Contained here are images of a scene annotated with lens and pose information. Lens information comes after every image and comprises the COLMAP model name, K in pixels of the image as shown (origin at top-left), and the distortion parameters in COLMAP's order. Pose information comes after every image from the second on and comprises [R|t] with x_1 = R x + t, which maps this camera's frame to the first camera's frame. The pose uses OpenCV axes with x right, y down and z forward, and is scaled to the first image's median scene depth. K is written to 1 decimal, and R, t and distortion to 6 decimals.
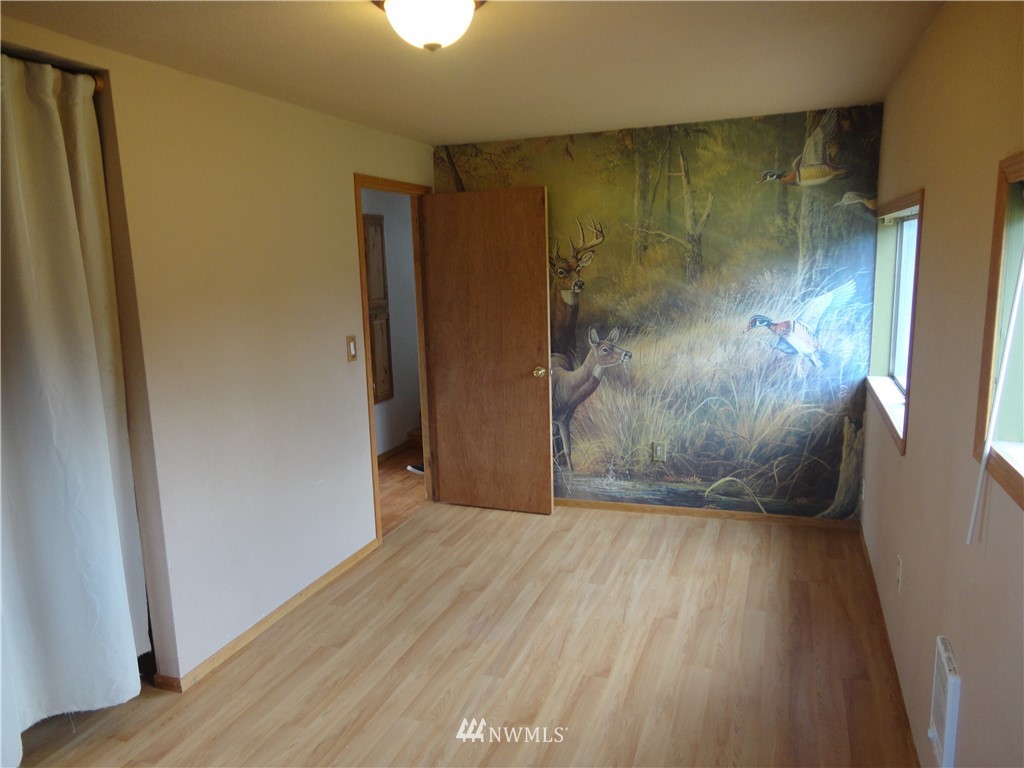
lens RADIAL K [[737.8, 0, 512.0], [0, 737.8, 384.0], [0, 0, 1]] dist [-0.026374, 0.026952]
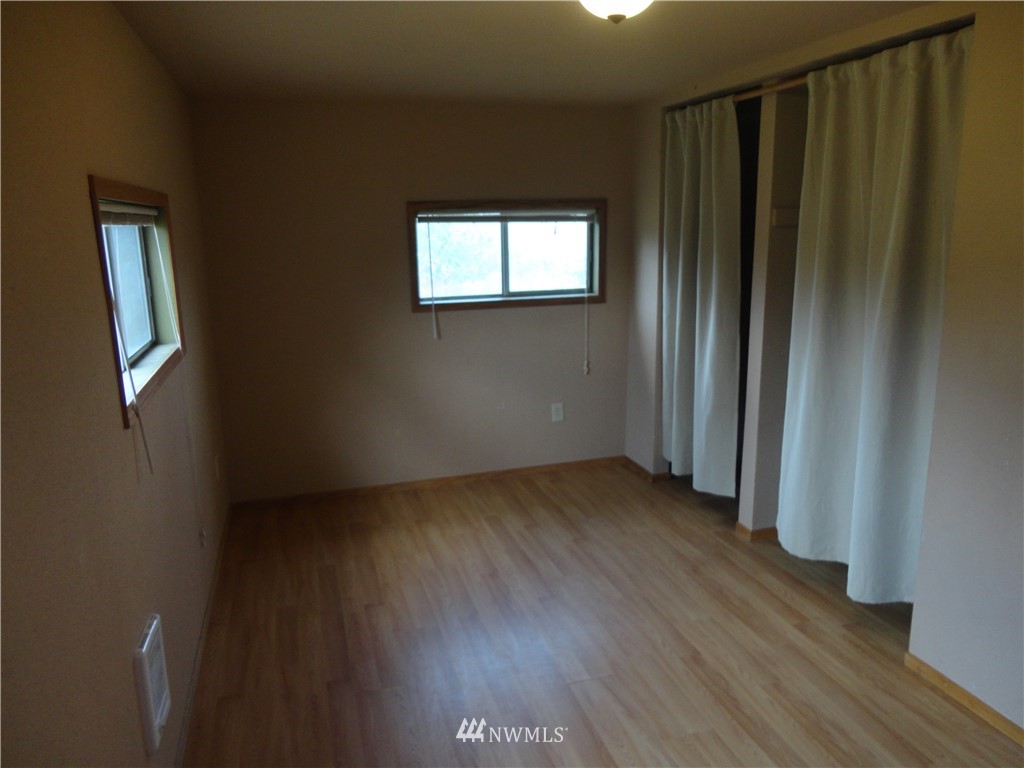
lens RADIAL K [[737.8, 0, 512.0], [0, 737.8, 384.0], [0, 0, 1]] dist [-0.026374, 0.026952]
pose [[-0.794974, 0.172776, -0.581519, 0.500478], [-0.069487, 0.926341, 0.370220, -0.267475], [0.602650, 0.334723, -0.724412, 1.347517]]
